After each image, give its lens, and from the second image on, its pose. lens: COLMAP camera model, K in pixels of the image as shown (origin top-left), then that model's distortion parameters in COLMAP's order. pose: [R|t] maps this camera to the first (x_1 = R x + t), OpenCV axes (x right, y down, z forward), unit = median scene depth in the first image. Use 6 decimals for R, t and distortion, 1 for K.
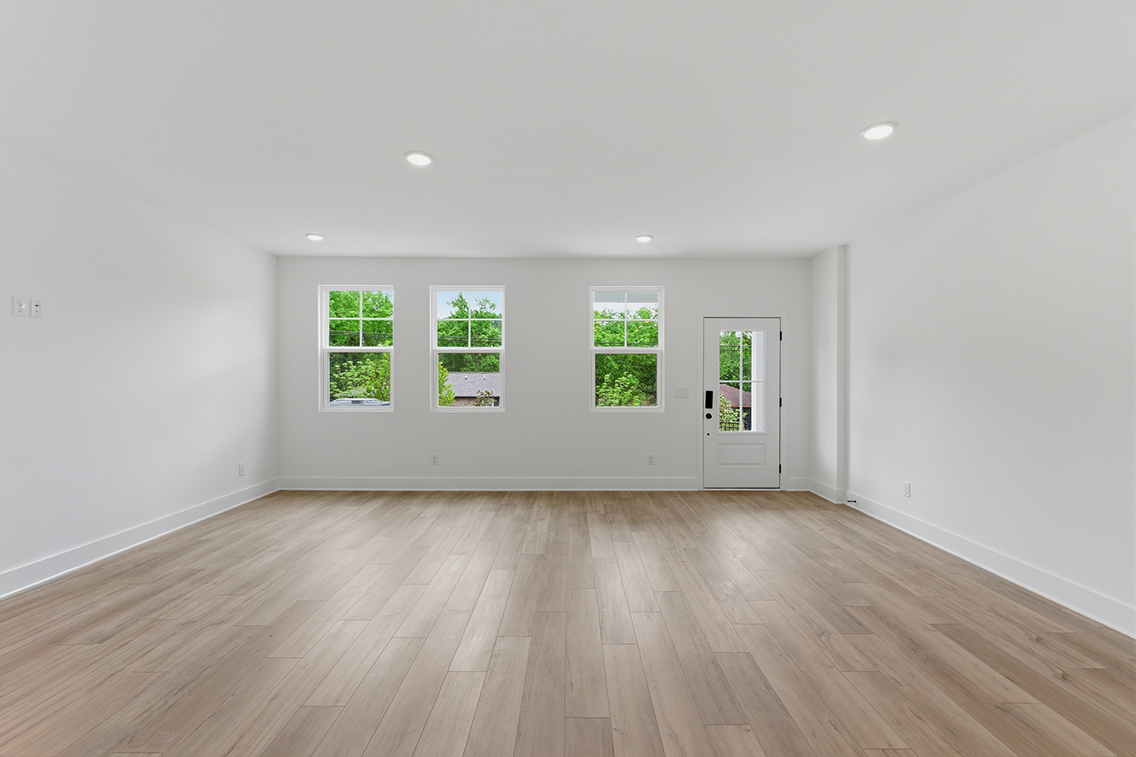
lens RADIAL K [[512.4, 0, 576.0], [0, 512.4, 379.2], [0, 0, 1]] dist [0.000557, 0.002347]
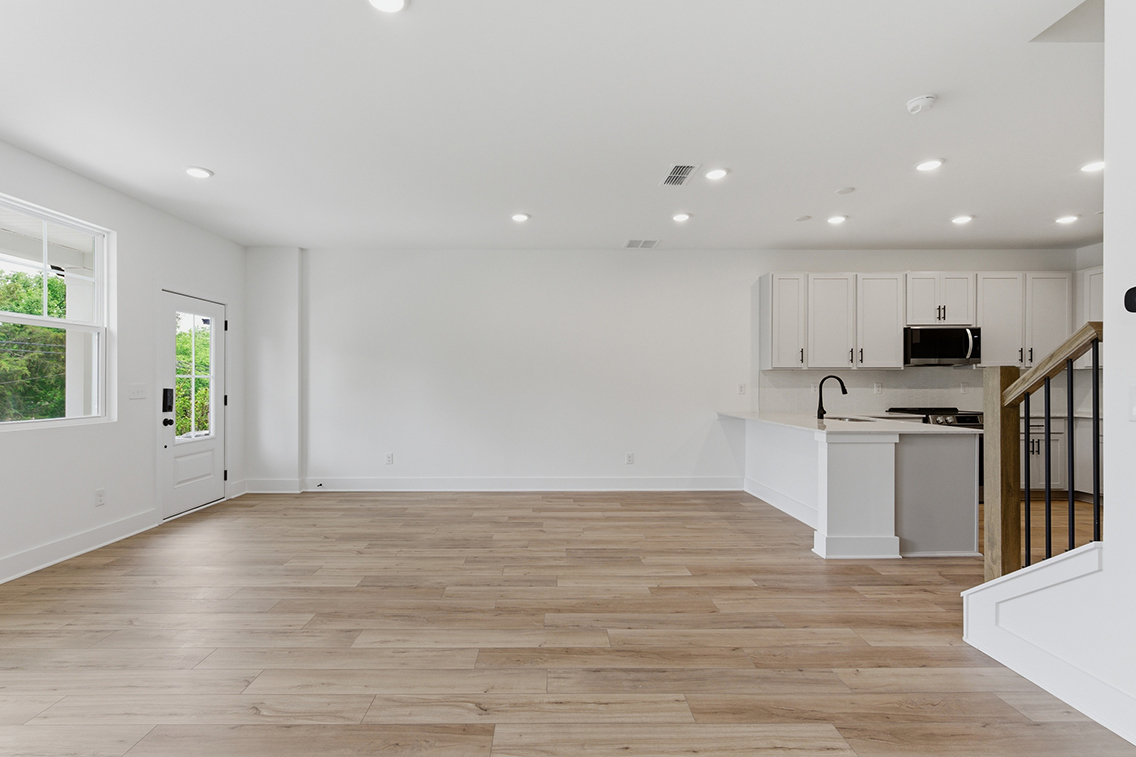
lens RADIAL K [[512.4, 0, 551.4], [0, 512.4, 380.4], [0, 0, 1]] dist [0.000557, 0.002347]
pose [[0.000659, 0.001501, 0.999999, -0.535147], [0.006290, 0.999979, -0.001505, 0.015369], [-0.999980, 0.006291, 0.000649, 0.467332]]
